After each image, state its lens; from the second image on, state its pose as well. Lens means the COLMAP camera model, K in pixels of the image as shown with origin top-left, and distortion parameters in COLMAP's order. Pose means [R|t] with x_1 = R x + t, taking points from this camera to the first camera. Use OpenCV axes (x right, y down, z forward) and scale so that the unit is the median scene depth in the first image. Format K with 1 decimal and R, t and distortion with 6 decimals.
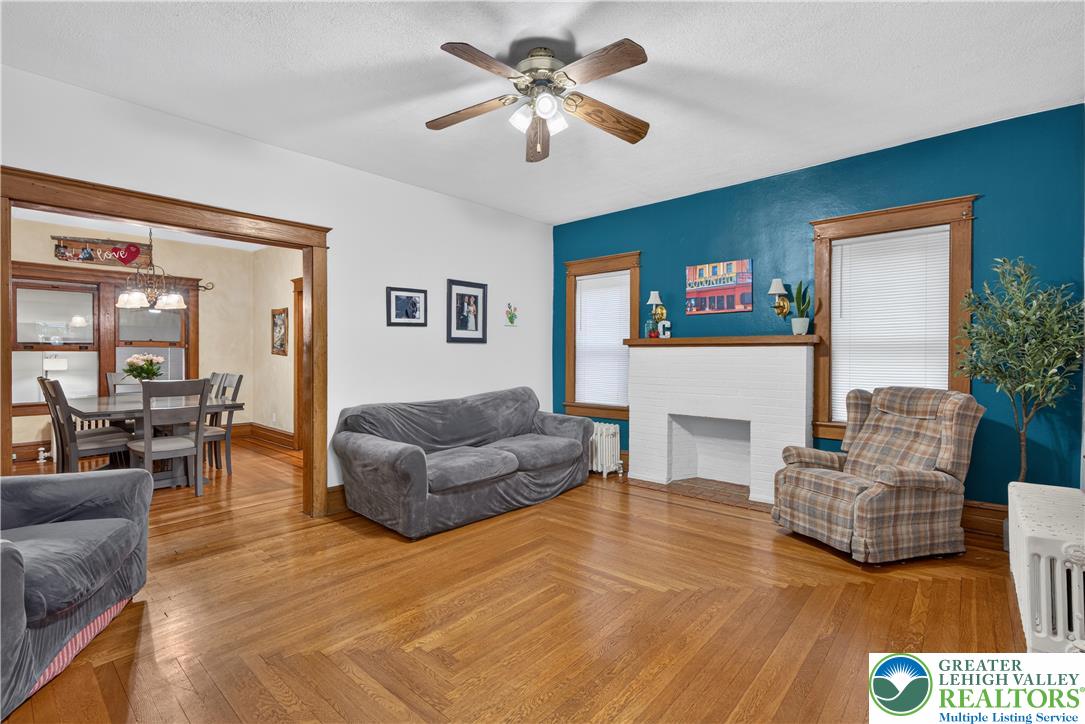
lens RADIAL K [[485.7, 0, 538.6], [0, 485.7, 357.1], [0, 0, 1]] dist [0.000879, 0.000027]
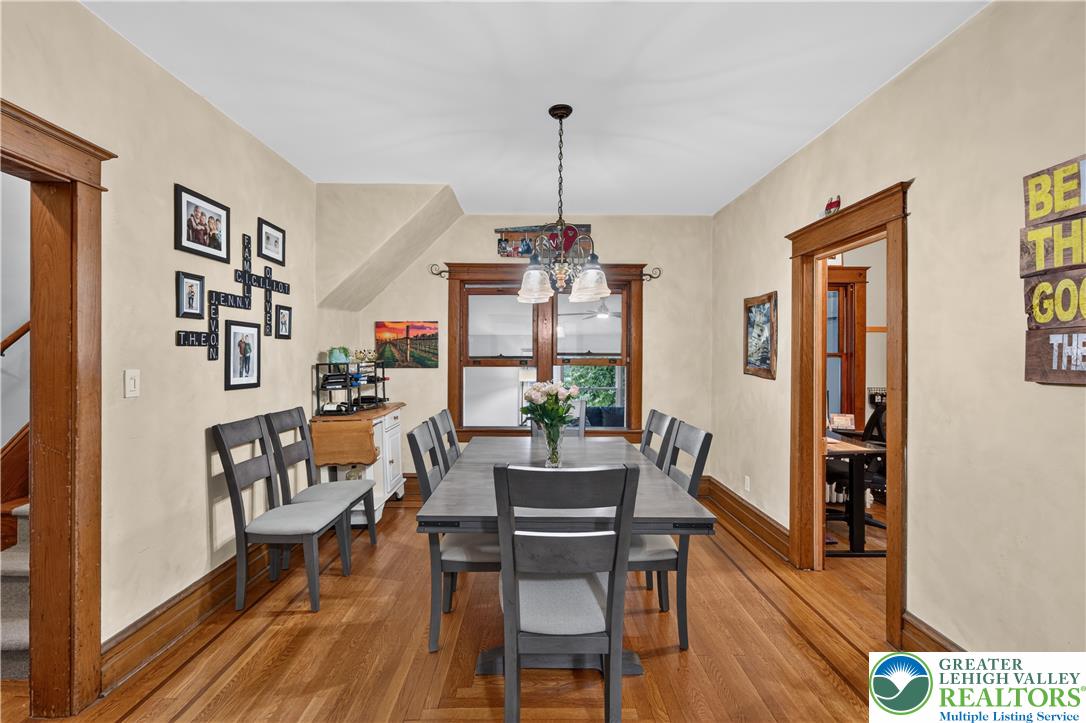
lens RADIAL K [[486.1, 0, 539.1], [0, 486.1, 356.6], [0, 0, 1]] dist [0.000879, 0.000027]
pose [[0.663118, 0.001178, -0.748514, -0.424550], [-0.008486, 0.999946, -0.005945, -0.034194], [0.748467, 0.010294, 0.663093, 0.656875]]
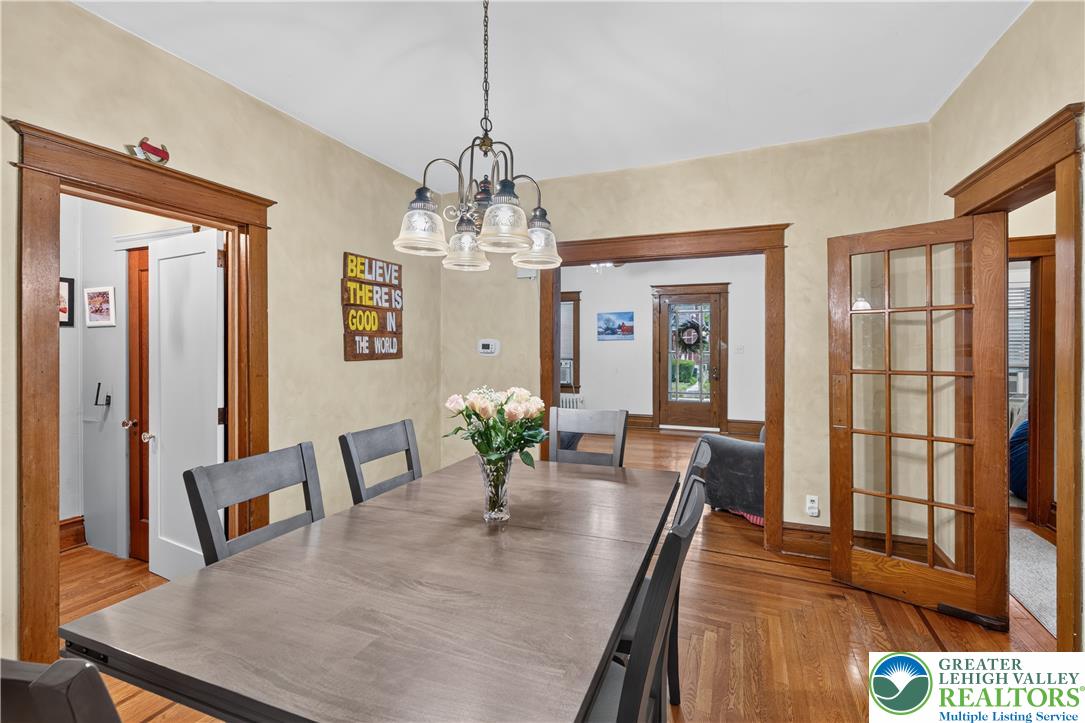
lens RADIAL K [[490.2, 0, 543.1], [0, 490.2, 345.0], [0, 0, 1]] dist [0.000271, -0.000123]
pose [[-0.327746, 0.001711, 0.944764, -1.241544], [0.006626, 0.999978, 0.000488, -0.040875], [-0.944743, 0.006420, -0.327750, 1.158078]]
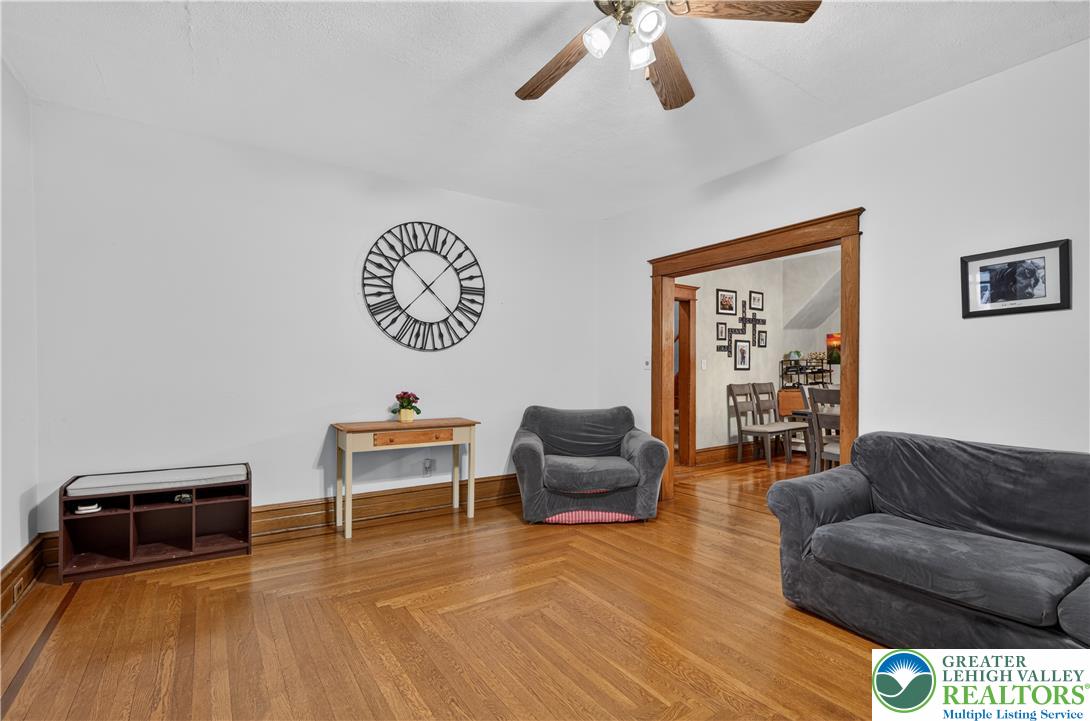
lens RADIAL K [[501.5, 0, 542.7], [0, 501.5, 380.8], [0, 0, 1]] dist [0.001320, -0.000110]
pose [[-0.250455, 0.024789, -0.967811, 0.438547], [-0.005498, 0.999620, 0.027027, 0.002950], [0.968113, 0.012090, -0.250224, 0.589696]]
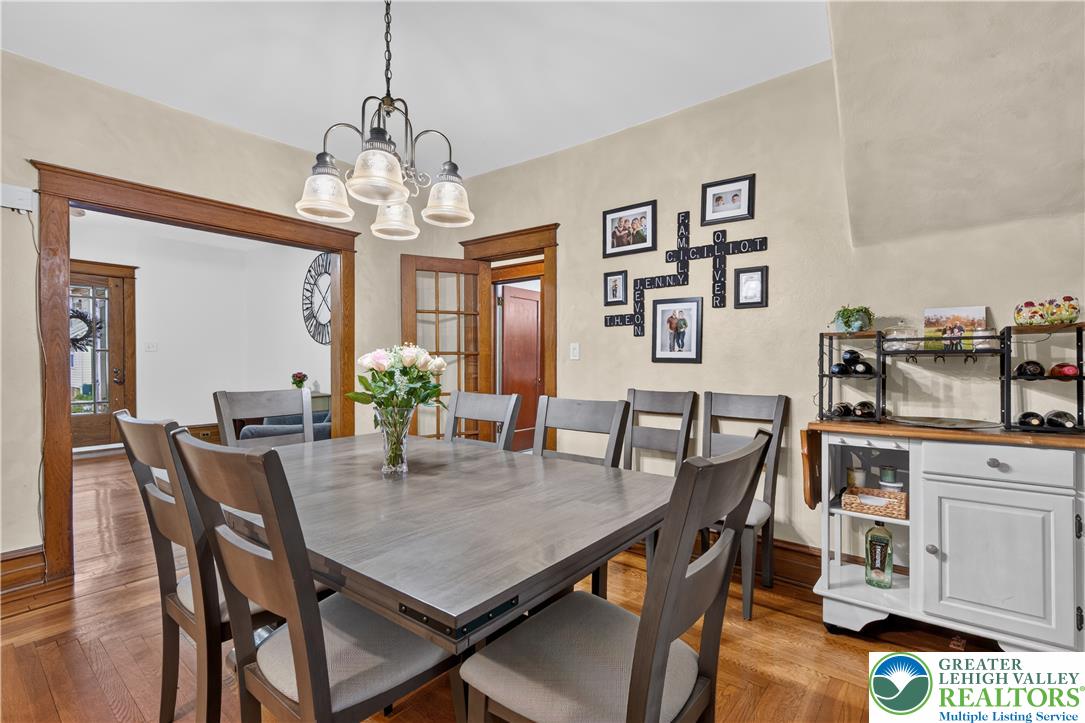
lens RADIAL K [[496.2, 0, 542.4], [0, 496.2, 358.5], [0, 0, 1]] dist [-0.000976, -0.000004]
pose [[-0.999193, -0.002033, -0.040115, -0.968387], [-0.002478, 0.999936, 0.011046, -0.004746], [0.040090, 0.011137, -0.999134, 1.484680]]
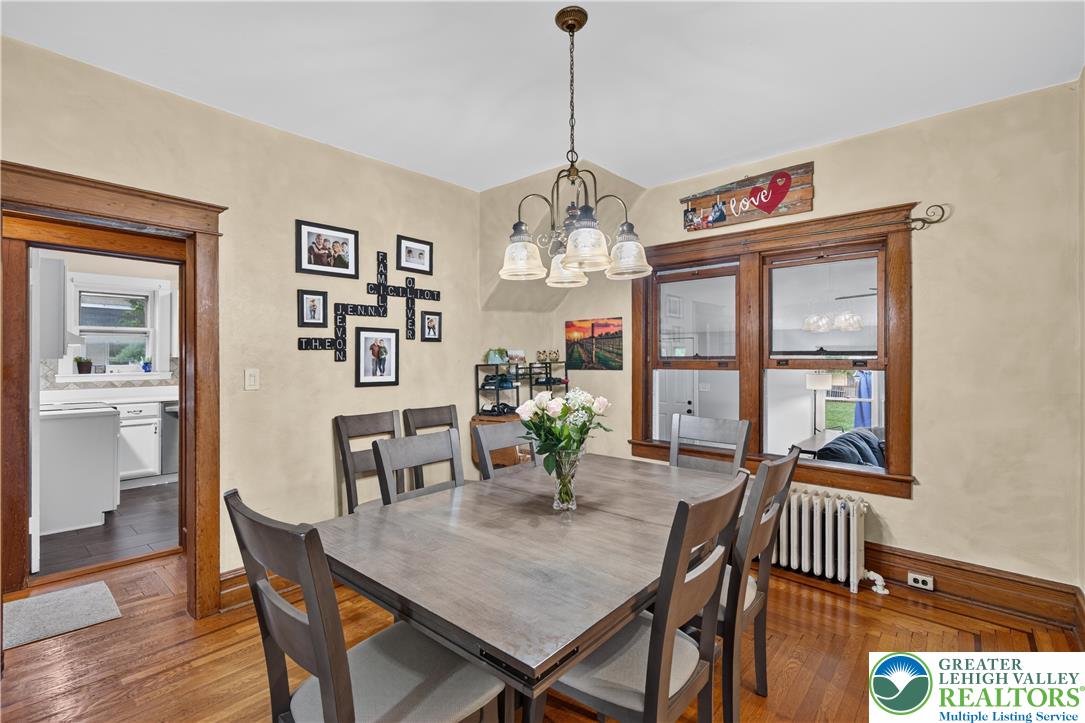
lens RADIAL K [[496.2, 0, 542.4], [0, 496.2, 358.5], [0, 0, 1]] dist [-0.000976, -0.000004]
pose [[0.005221, 0.001499, -0.999985, -0.409800], [-0.004981, 0.999987, 0.001473, -0.036790], [0.999974, 0.004974, 0.005228, 1.047232]]
